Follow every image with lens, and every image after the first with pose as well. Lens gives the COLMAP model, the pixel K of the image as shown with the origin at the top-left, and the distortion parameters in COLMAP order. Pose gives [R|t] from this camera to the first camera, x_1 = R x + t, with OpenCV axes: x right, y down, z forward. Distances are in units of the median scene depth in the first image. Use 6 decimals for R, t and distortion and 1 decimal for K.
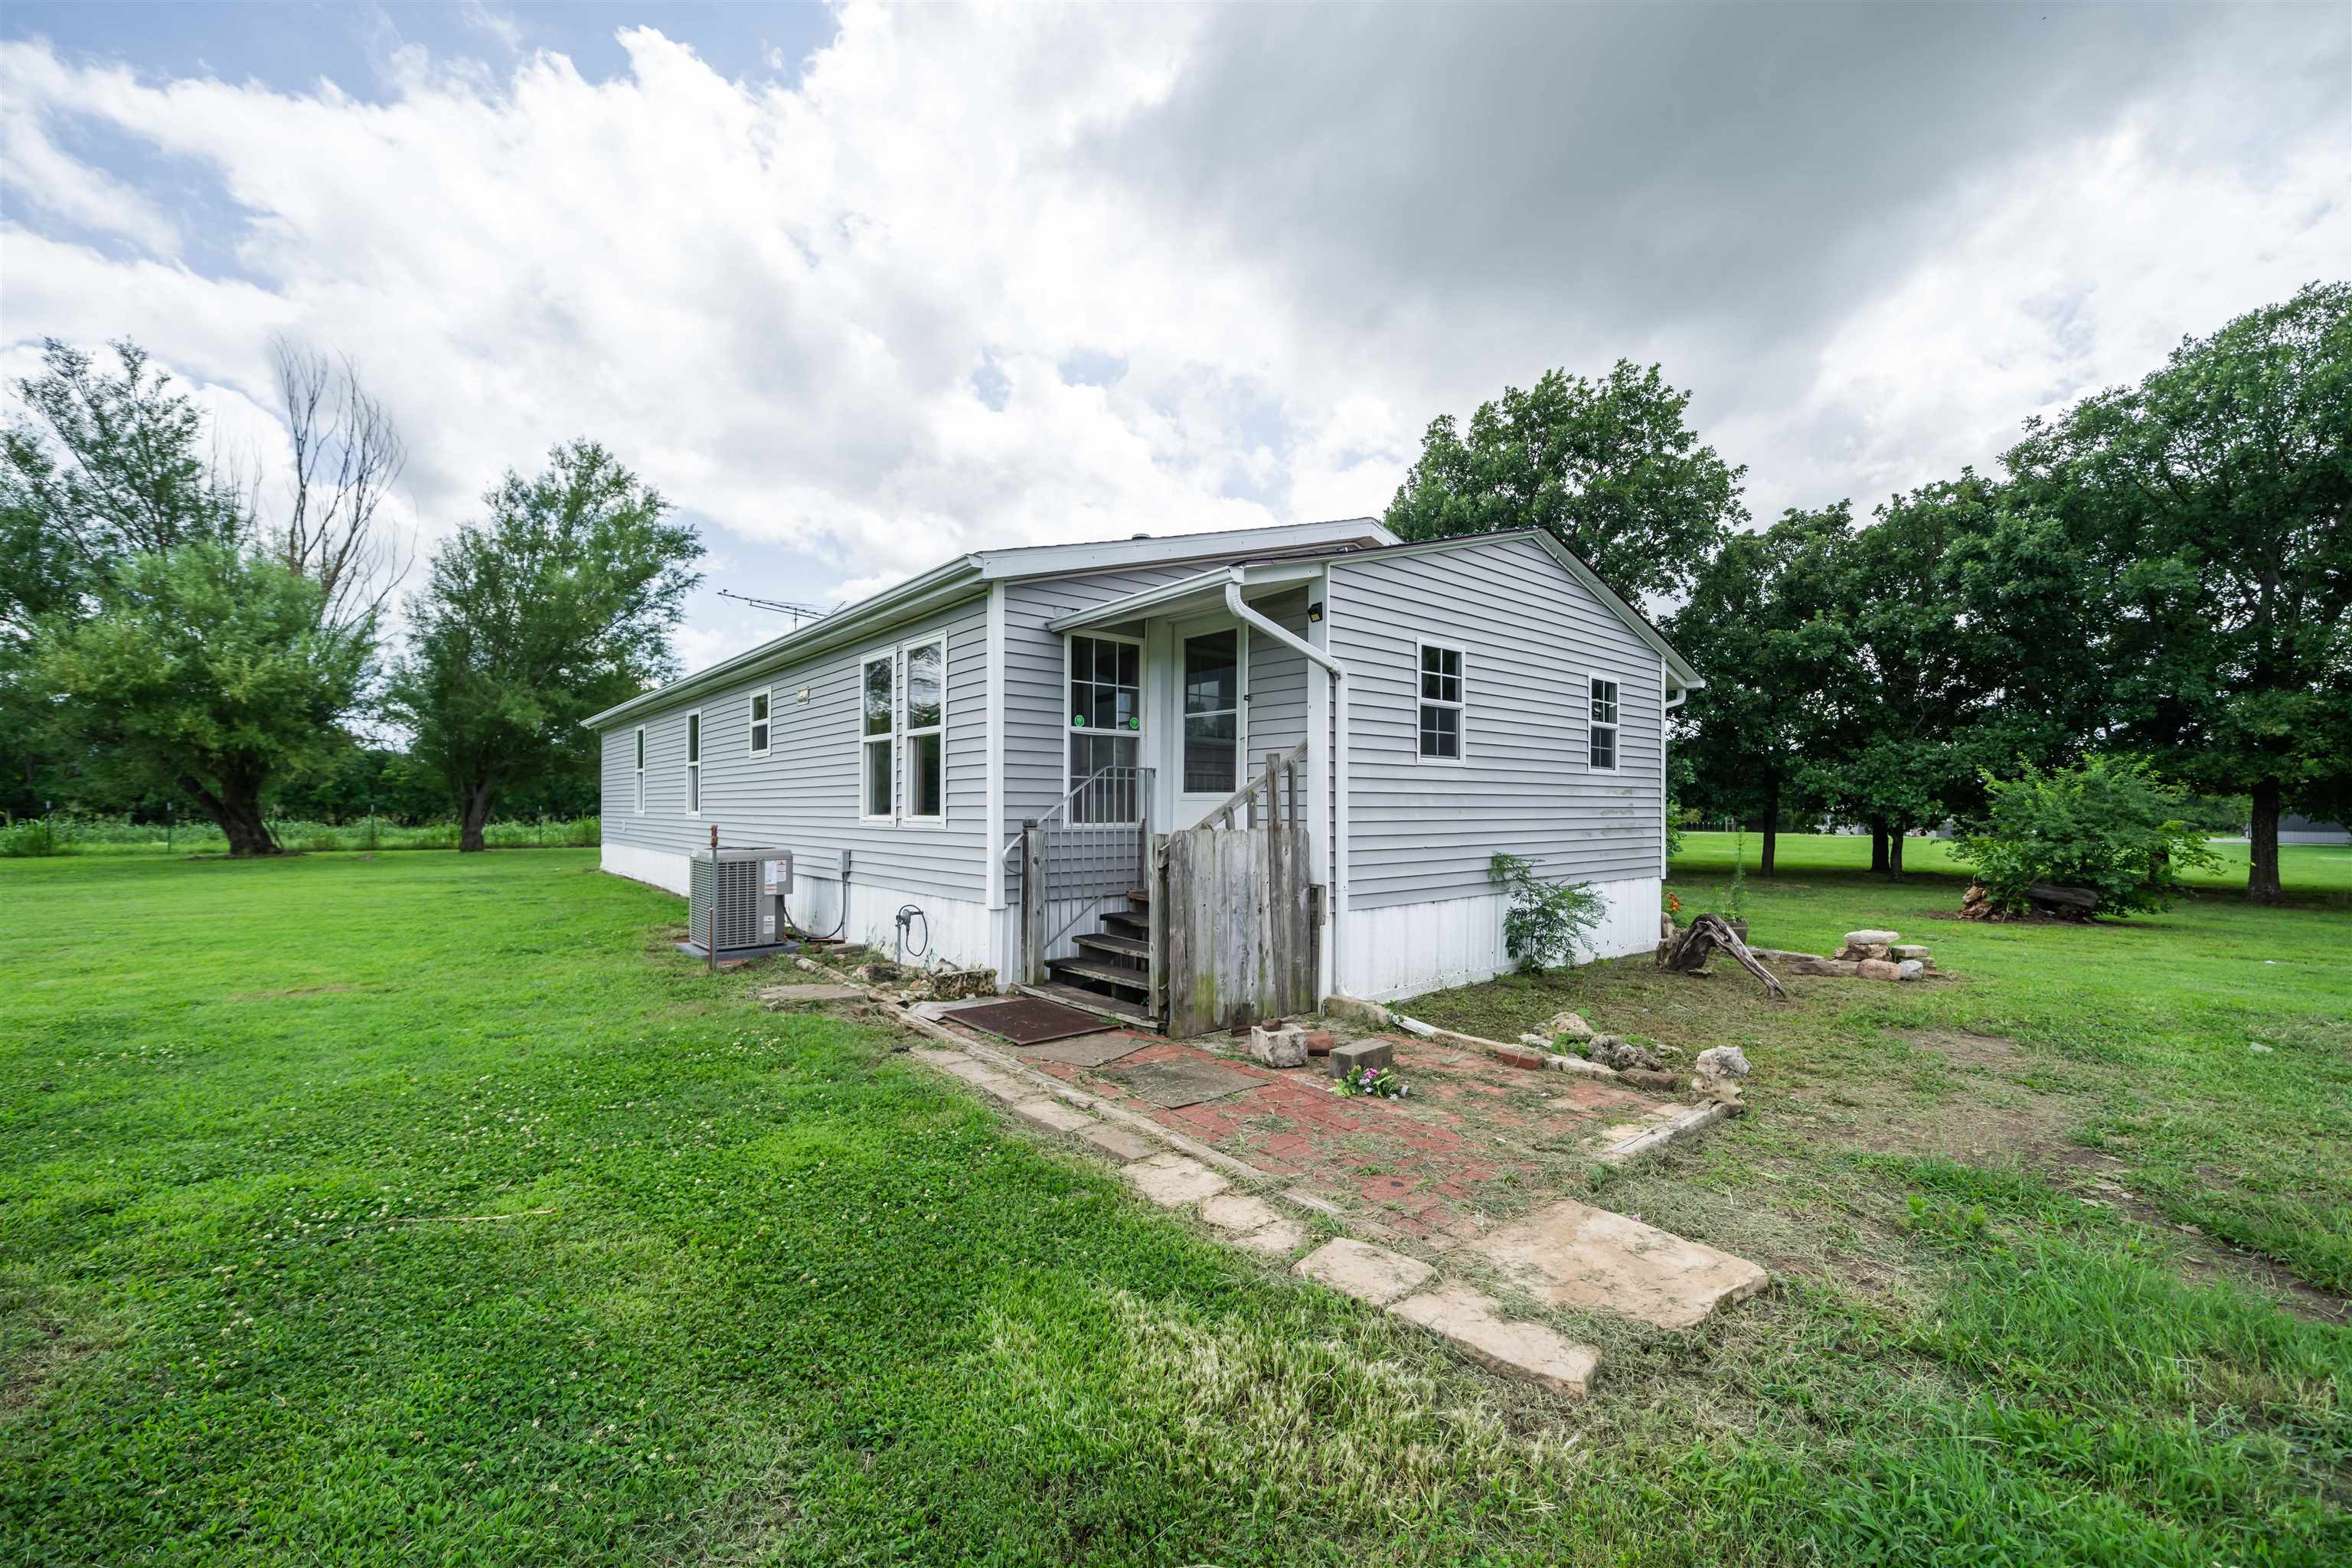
lens RADIAL K [[931.3, 0, 1176.0], [0, 931.3, 792.8], [0, 0, 1]] dist [-0.003065, -0.000053]
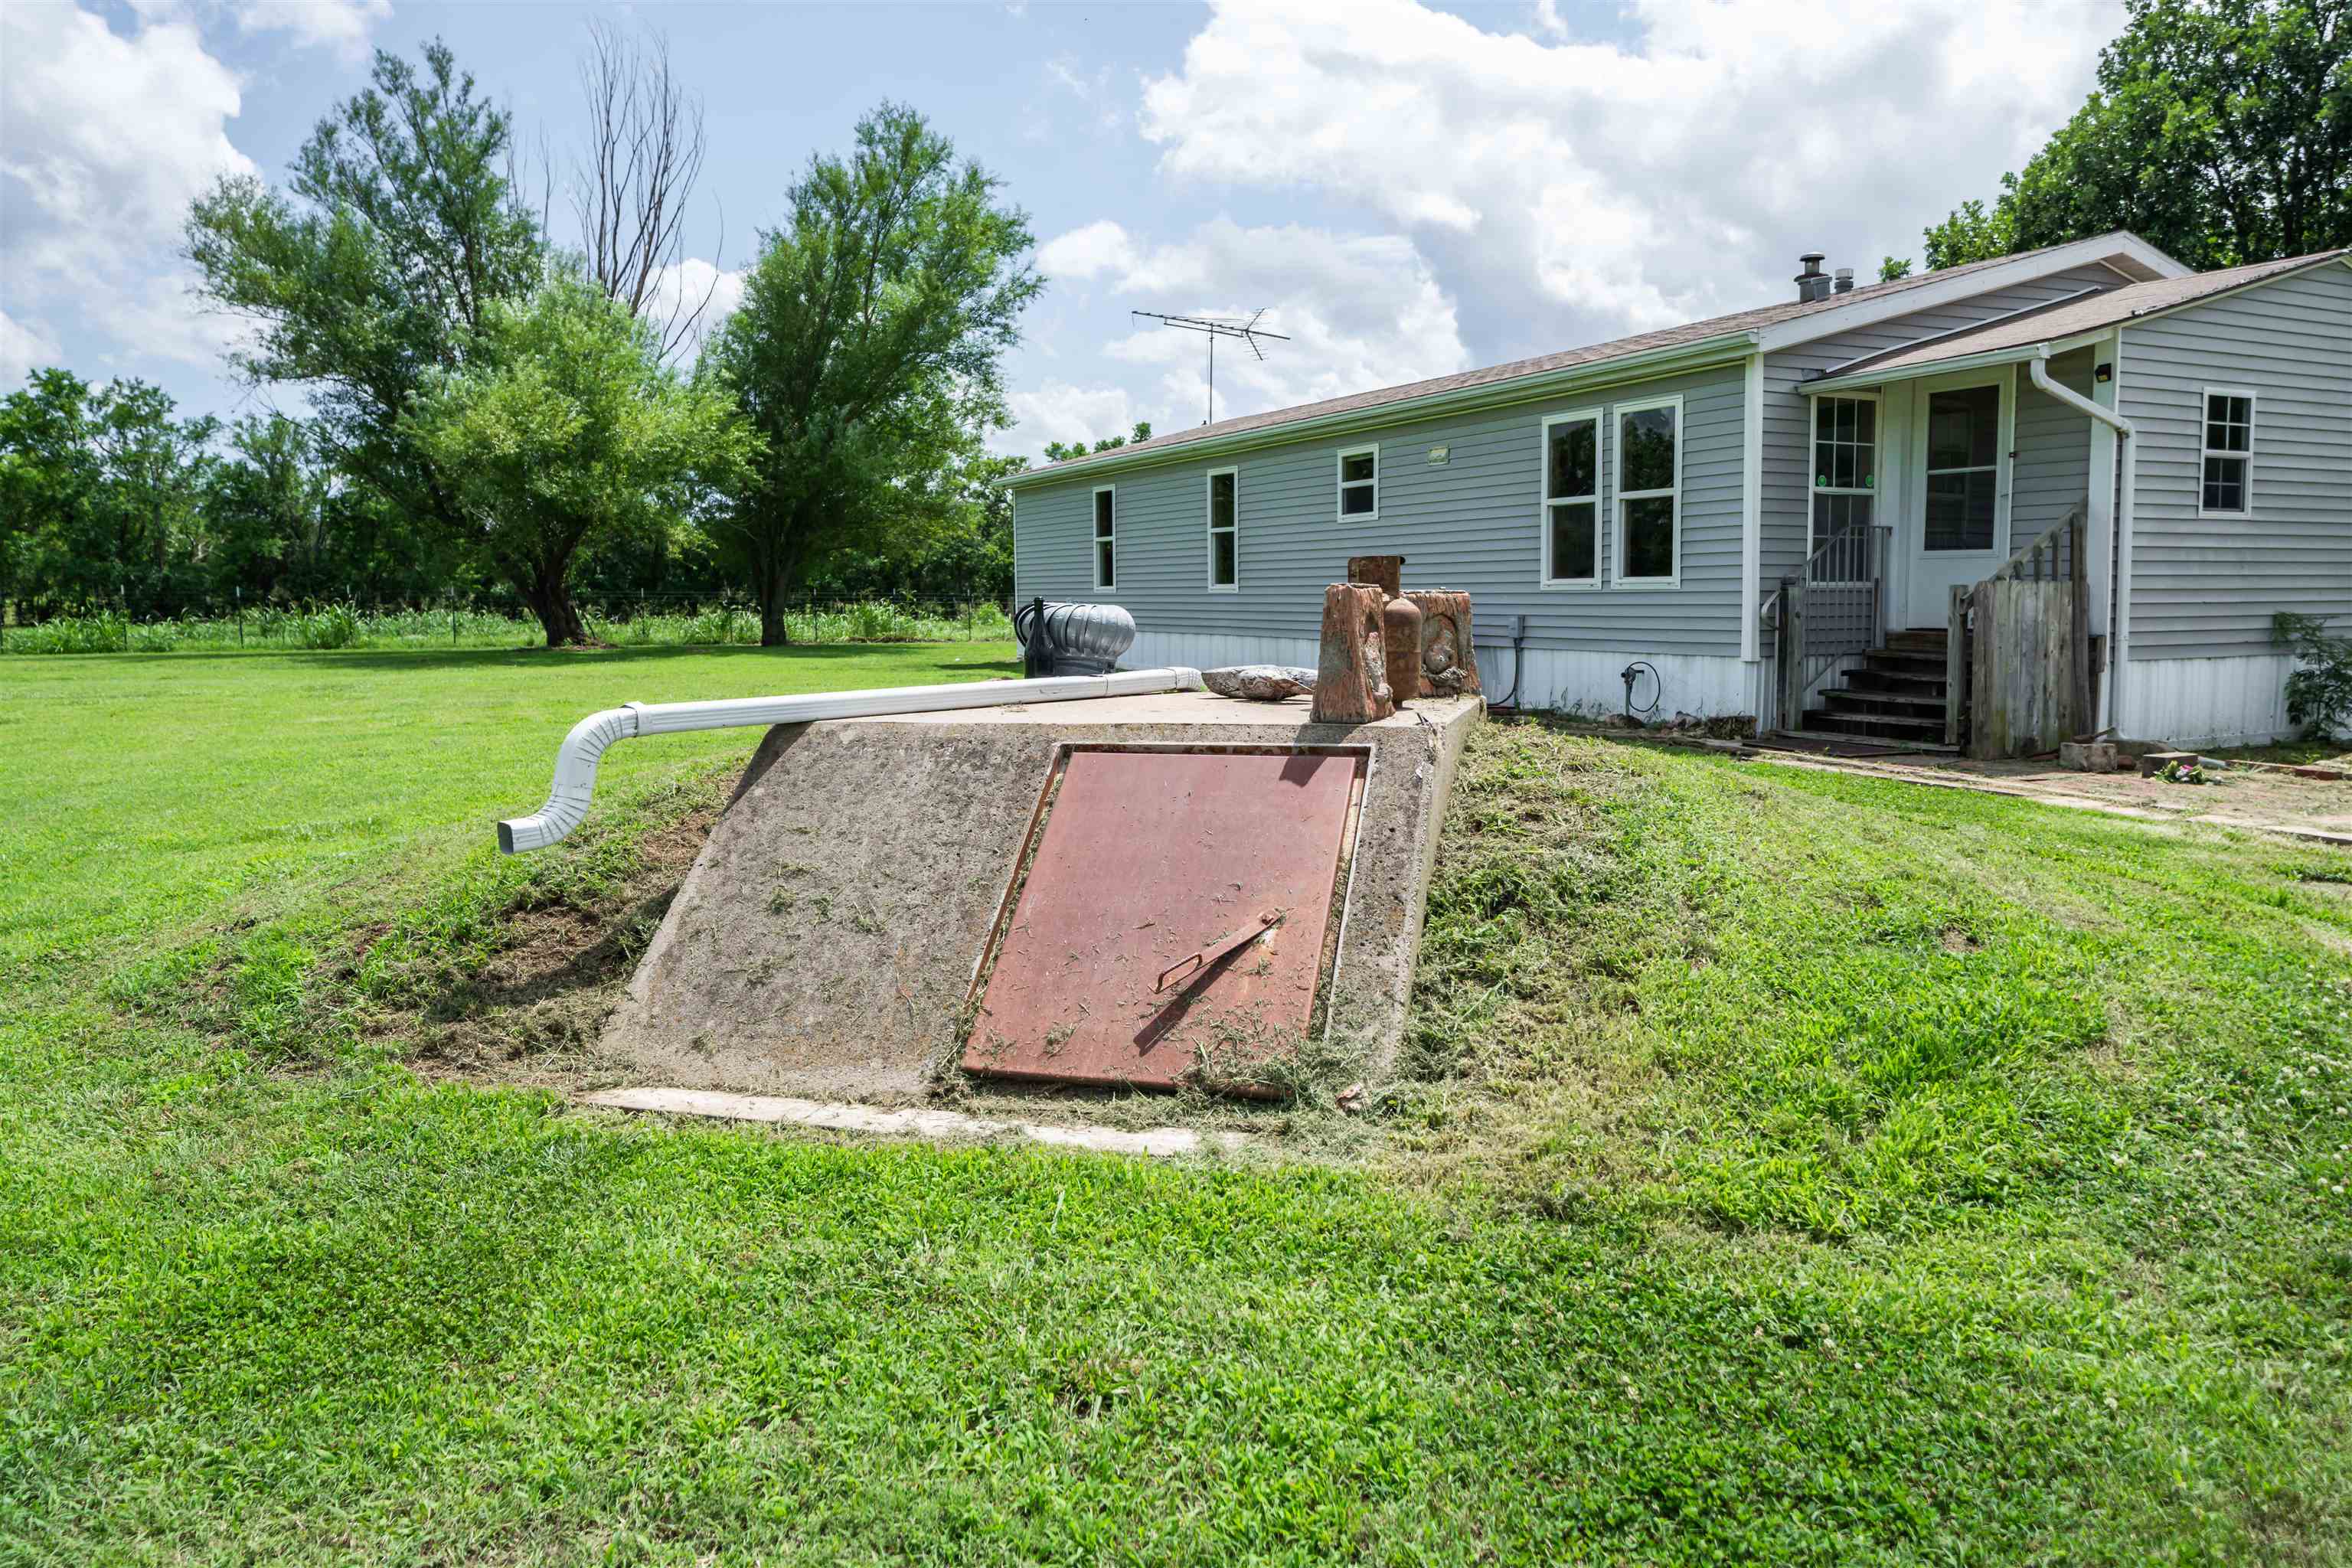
lens RADIAL K [[1565.6, 0, 1182.9], [0, 1565.6, 702.9], [0, 0, 1]] dist [0.000336, -0.000995]
pose [[0.971167, 0.009034, -0.238229, -0.374529], [0.011318, 0.996408, 0.083927, 0.012726], [0.238131, -0.084203, 0.967576, -0.844524]]
